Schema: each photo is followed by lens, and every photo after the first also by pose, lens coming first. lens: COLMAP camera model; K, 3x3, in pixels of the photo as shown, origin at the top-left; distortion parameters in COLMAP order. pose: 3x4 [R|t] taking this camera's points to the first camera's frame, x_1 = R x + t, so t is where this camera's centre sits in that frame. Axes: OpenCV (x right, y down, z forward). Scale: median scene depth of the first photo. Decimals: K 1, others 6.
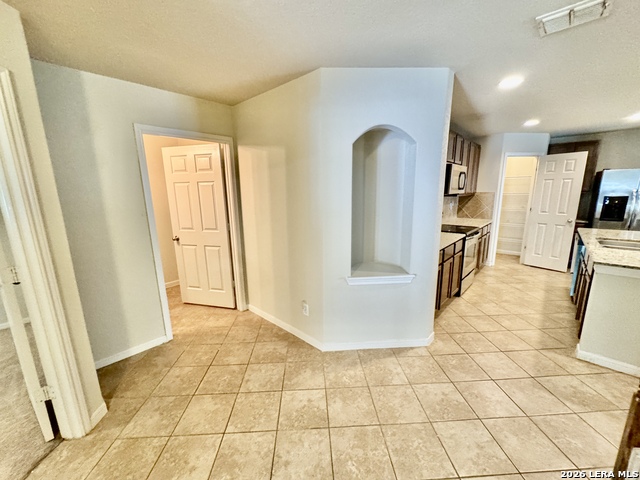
lens RADIAL K [[257.5, 0, 320.0], [0, 257.5, 241.6], [0, 0, 1]] dist [-0.000831, -0.000042]
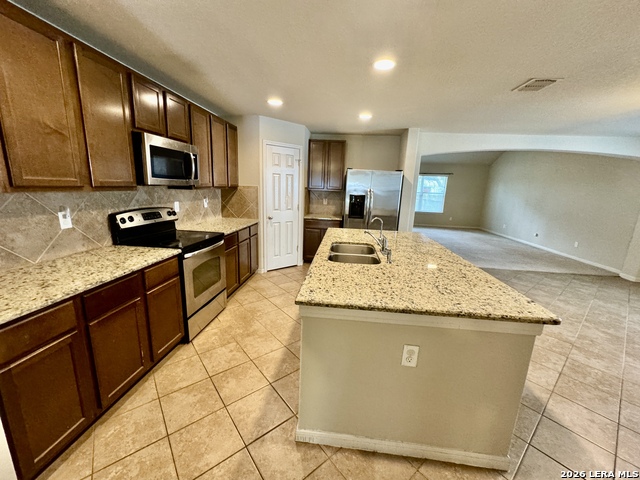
lens RADIAL K [[257.5, 0, 320.0], [0, 257.5, 241.6], [0, 0, 1]] dist [-0.000831, -0.000042]
pose [[0.804162, -0.083303, 0.588544, 0.379221], [0.067404, 0.996524, 0.048951, -0.046551], [-0.590576, 0.000306, 0.806982, 0.231043]]
